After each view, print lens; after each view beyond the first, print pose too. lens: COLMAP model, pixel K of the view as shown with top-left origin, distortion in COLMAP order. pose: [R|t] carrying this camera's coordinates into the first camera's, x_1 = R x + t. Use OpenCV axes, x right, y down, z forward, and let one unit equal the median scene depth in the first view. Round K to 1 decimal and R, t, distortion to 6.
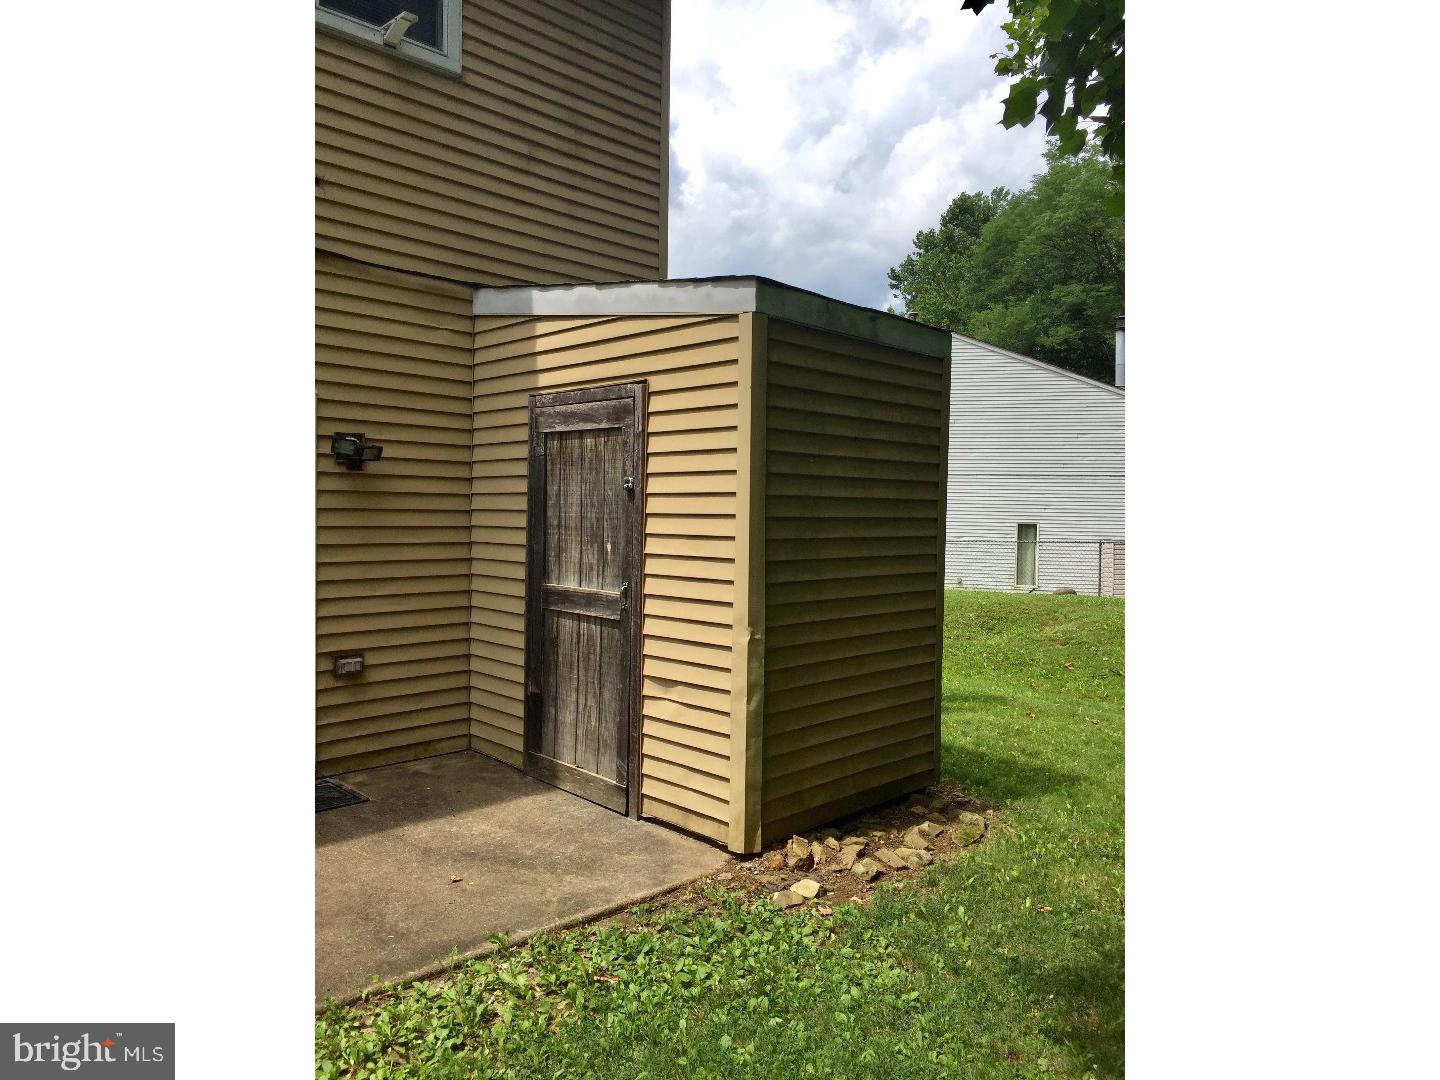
lens RADIAL K [[927.4, 0, 722.1], [0, 927.4, 540.2], [0, 0, 1]] dist [0.040067, -0.003913]
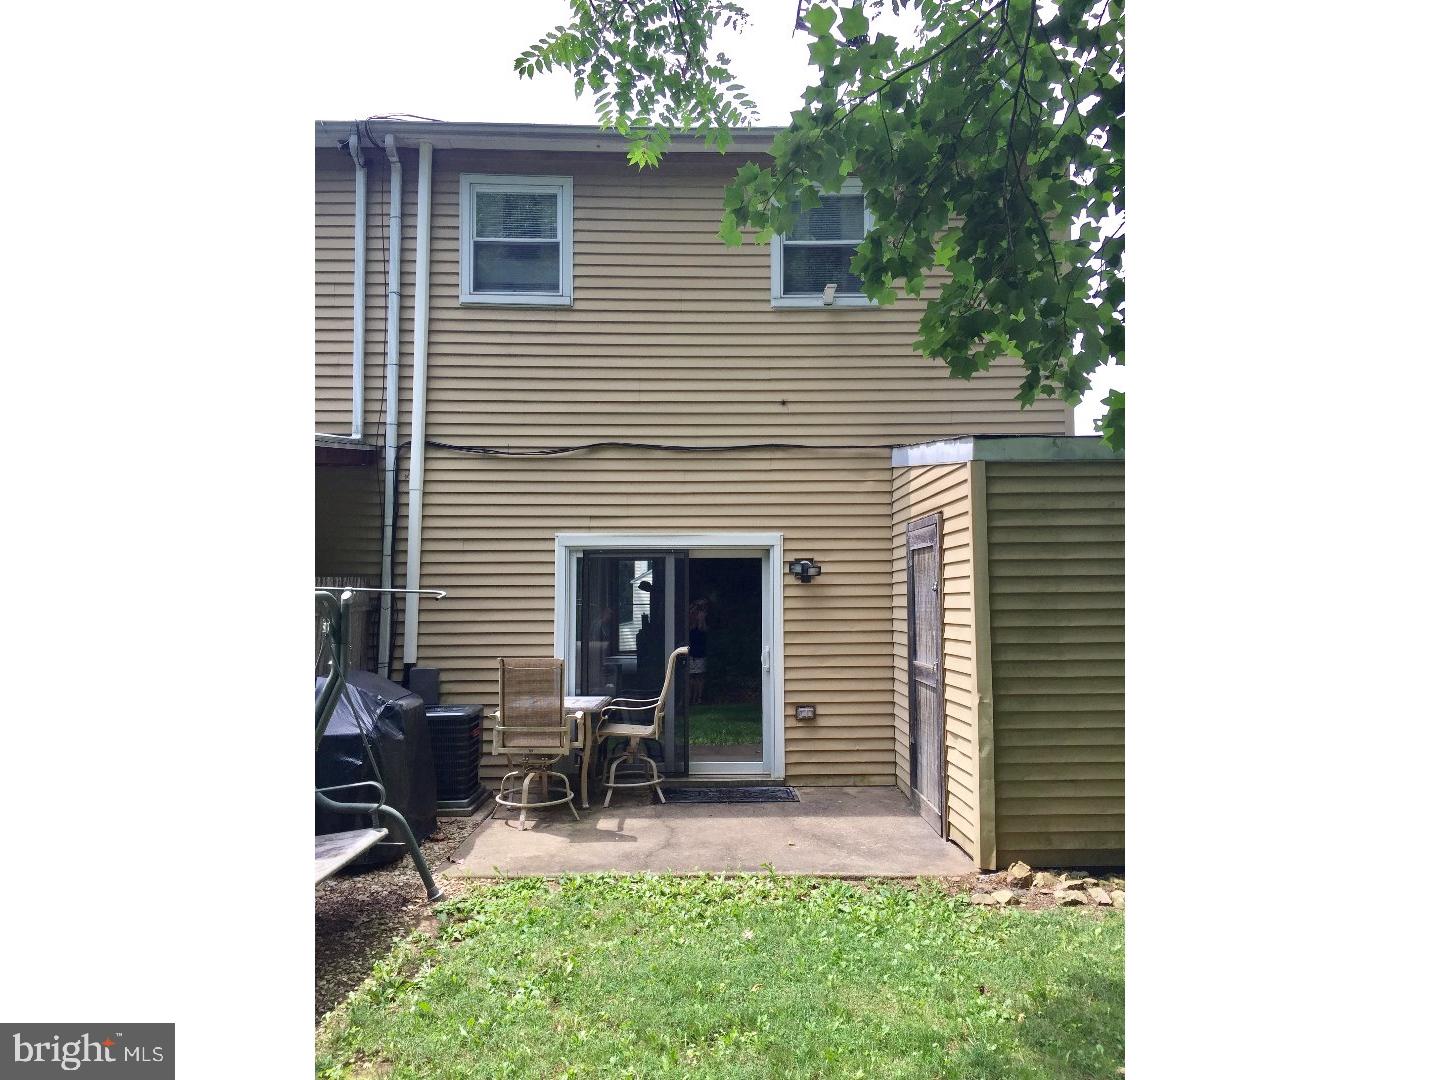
lens RADIAL K [[927.4, 0, 721.5], [0, 927.4, 540.4], [0, 0, 1]] dist [0.040067, -0.003913]
pose [[0.720049, -0.065892, -0.690788, 0.622971], [-0.004423, 0.995025, -0.099522, 0.009011], [0.693909, 0.074717, 0.716175, -0.202913]]
